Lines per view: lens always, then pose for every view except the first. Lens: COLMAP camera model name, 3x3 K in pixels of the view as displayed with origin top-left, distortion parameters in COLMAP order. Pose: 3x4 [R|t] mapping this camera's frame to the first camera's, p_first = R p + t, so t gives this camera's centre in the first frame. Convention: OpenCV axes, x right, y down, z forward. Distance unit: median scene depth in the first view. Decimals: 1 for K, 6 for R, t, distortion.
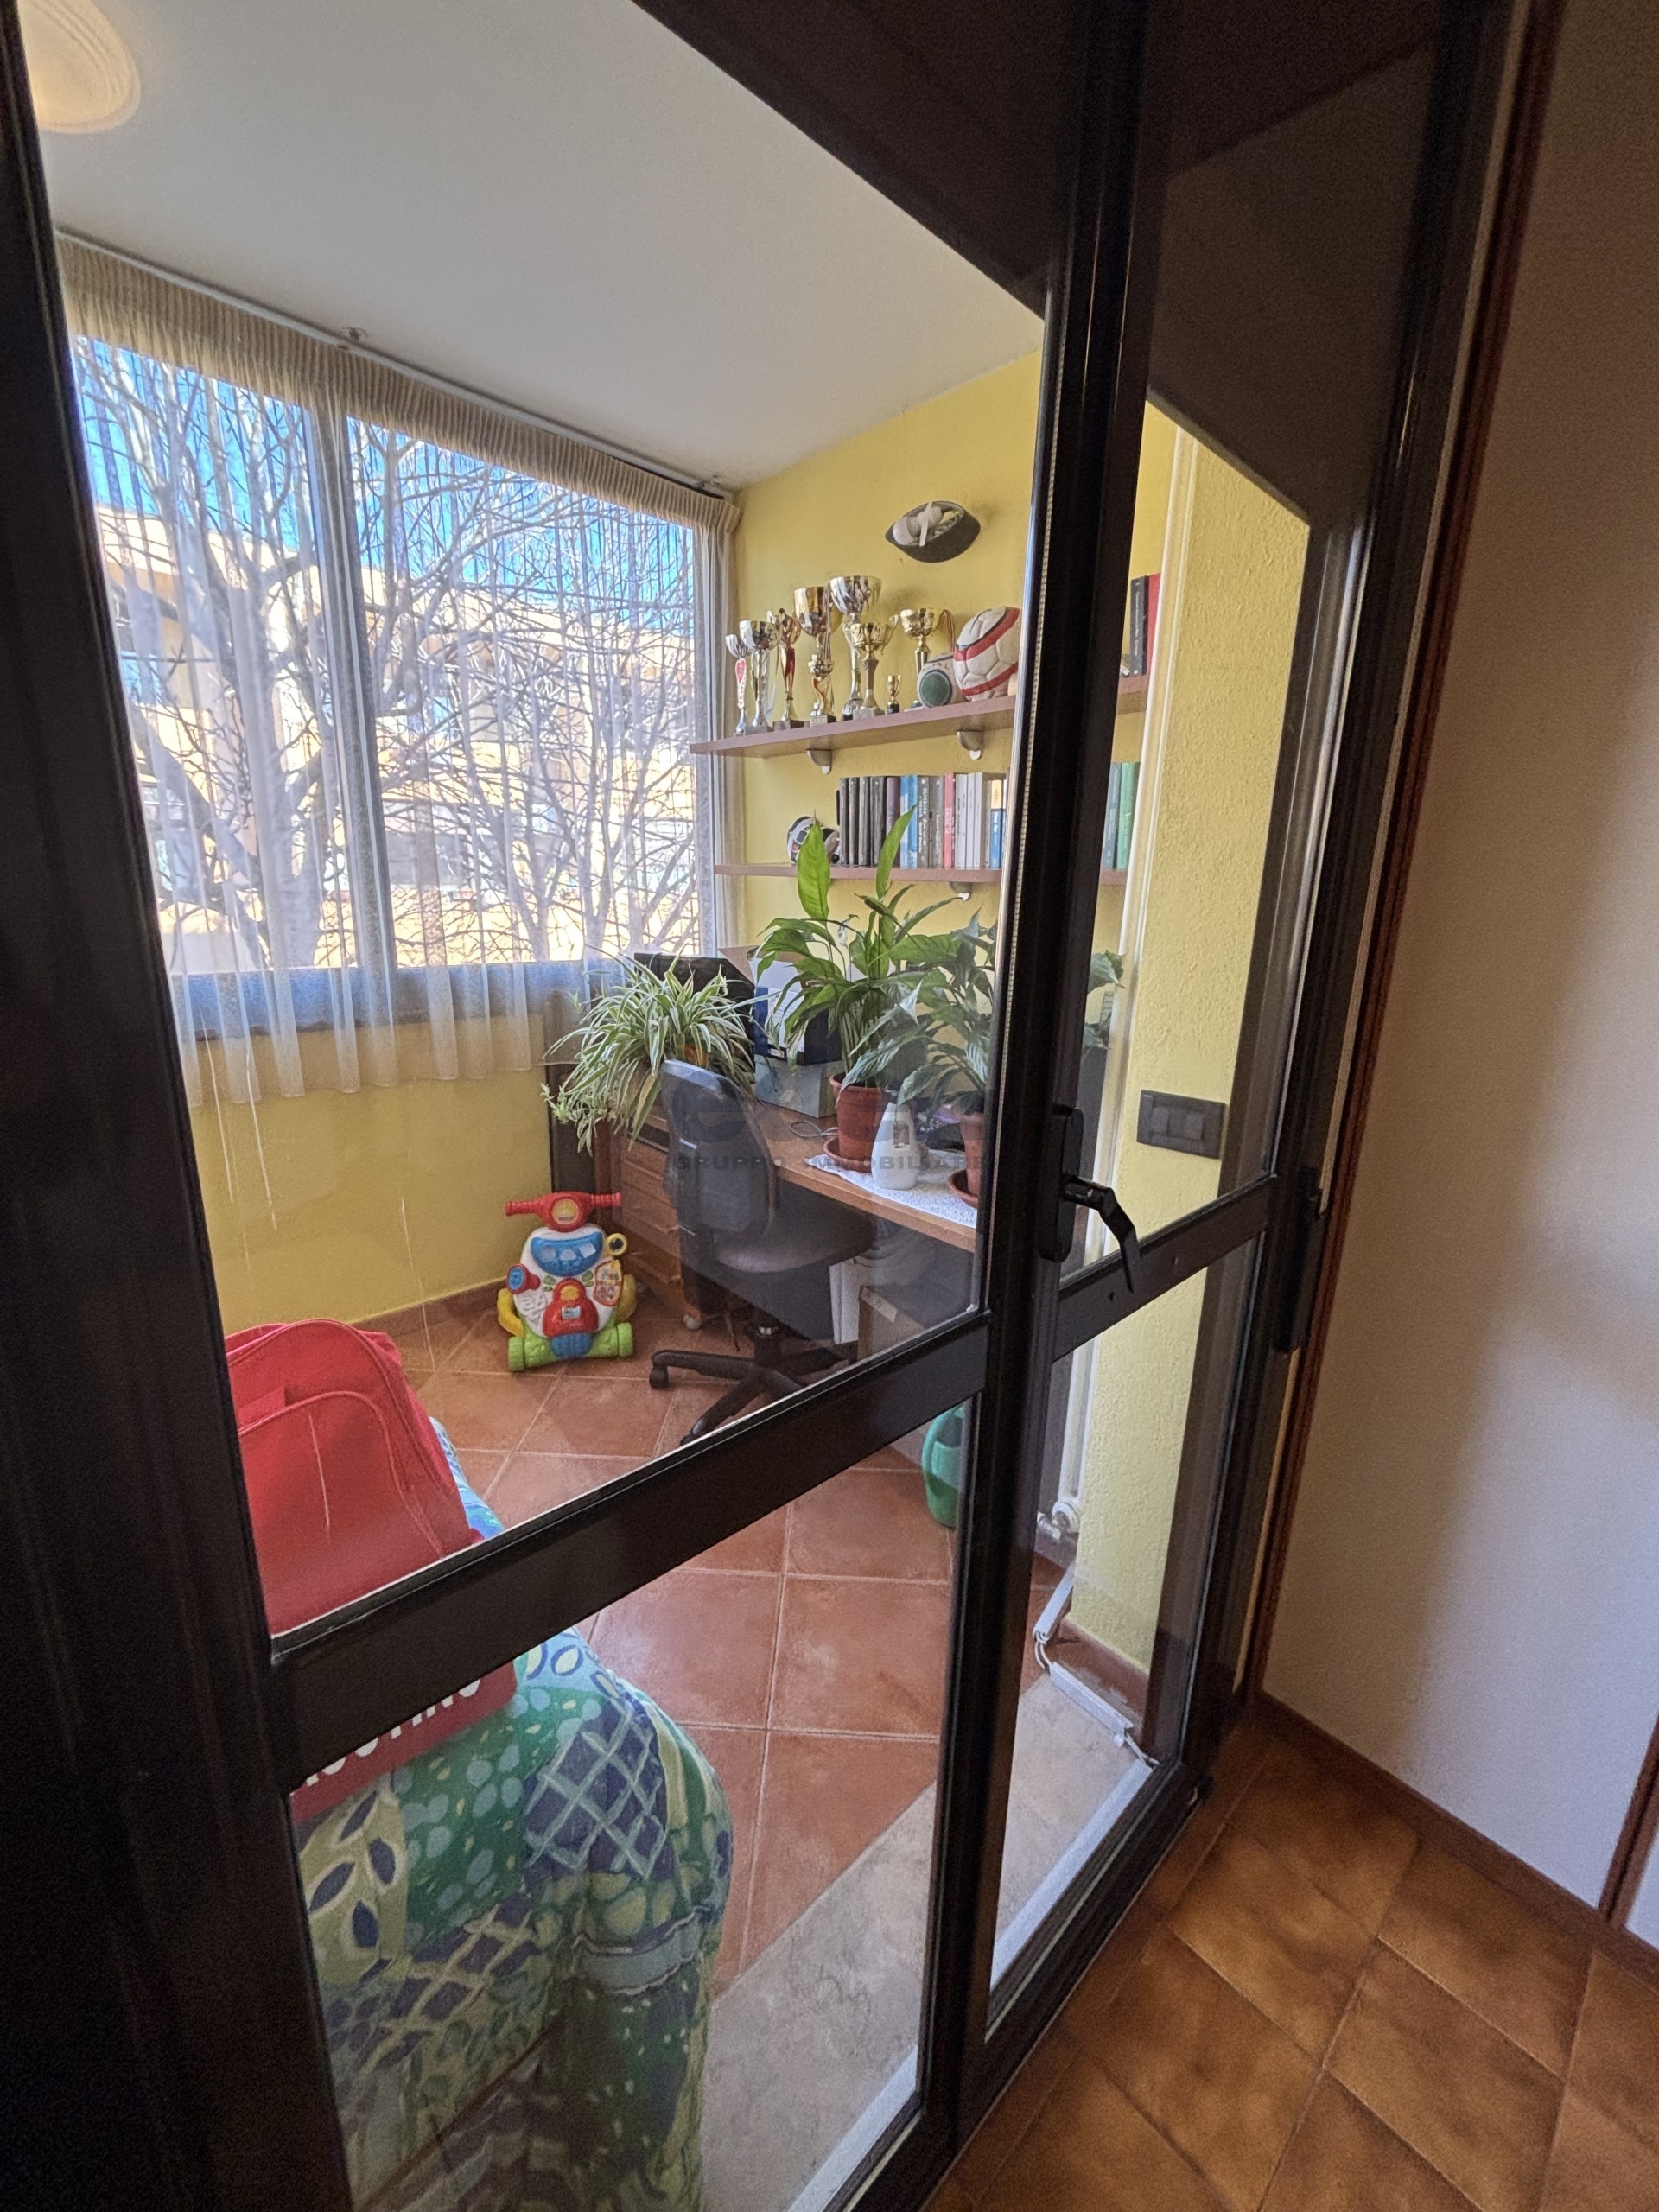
lens RADIAL K [[890.0, 0, 836.2], [0, 890.0, 1093.3], [0, 0, 1]] dist [0.012317, -0.005579]
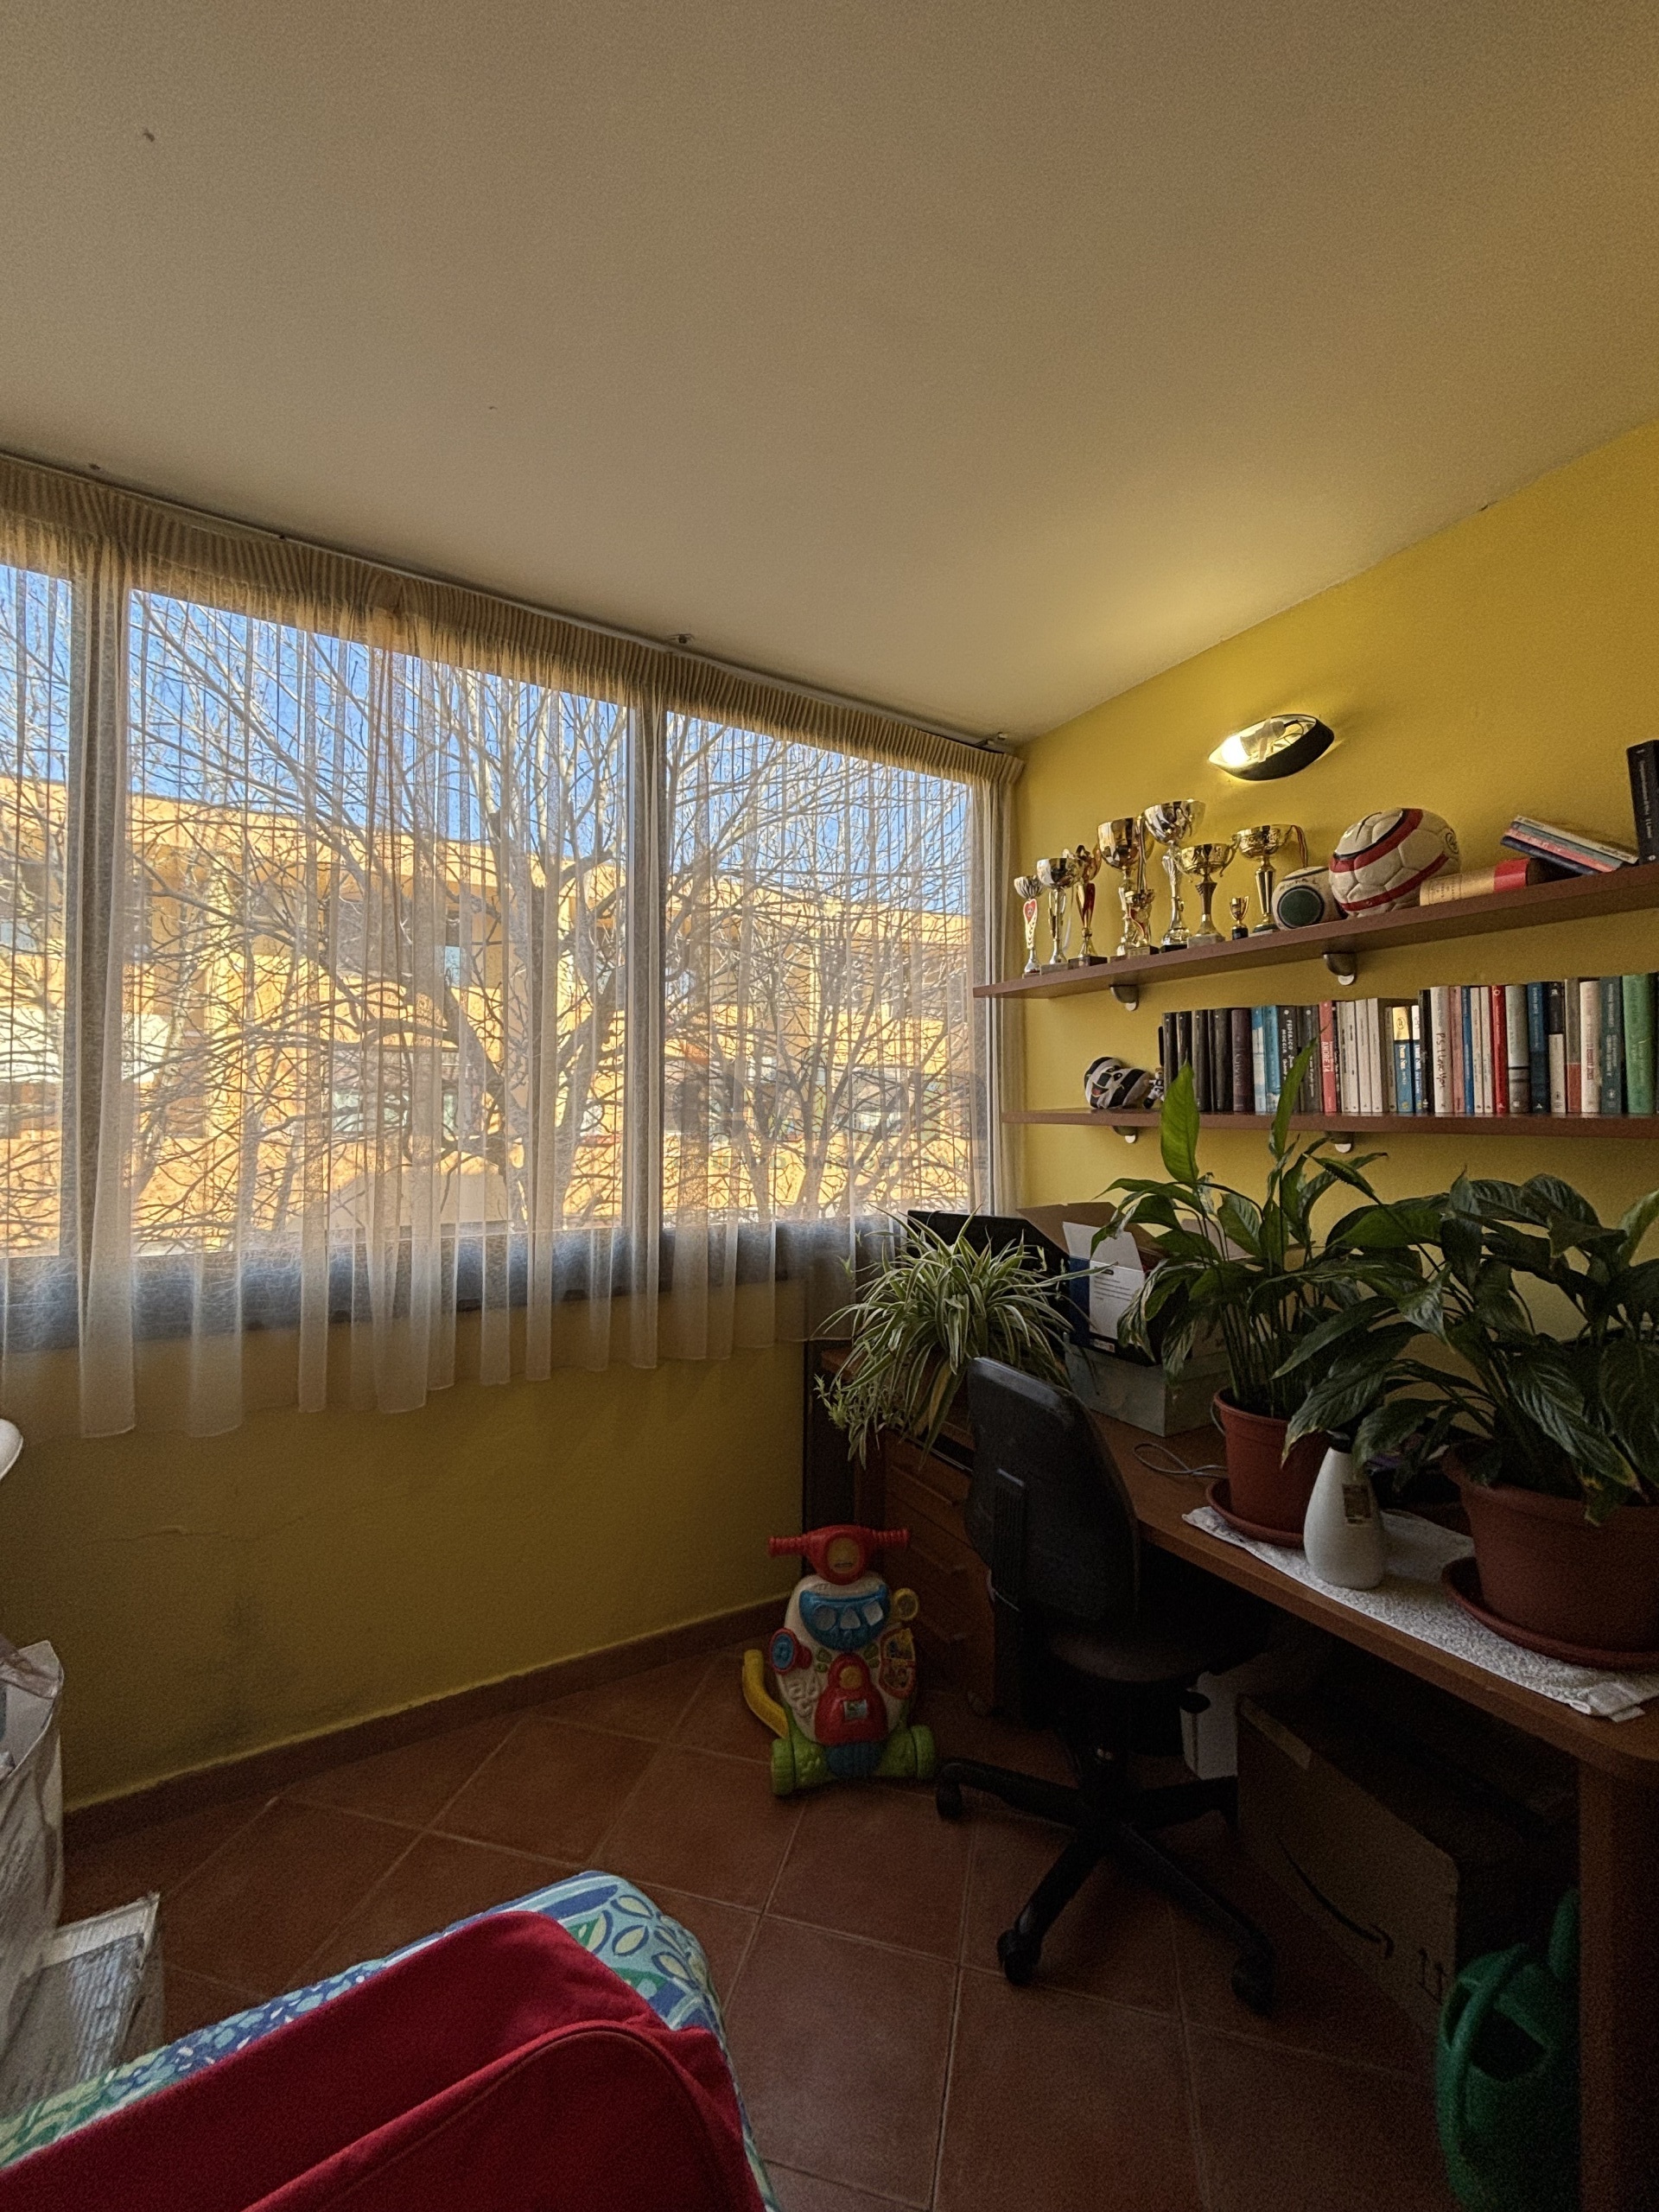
lens RADIAL K [[889.8, 0, 840.4], [0, 889.8, 1104.5], [0, 0, 1]] dist [0.006829, 0.000003]
pose [[0.976867, -0.017068, -0.213165, -0.124121], [-0.036963, 0.968330, -0.246924, -0.049316], [0.210628, 0.249092, 0.945298, 0.155094]]
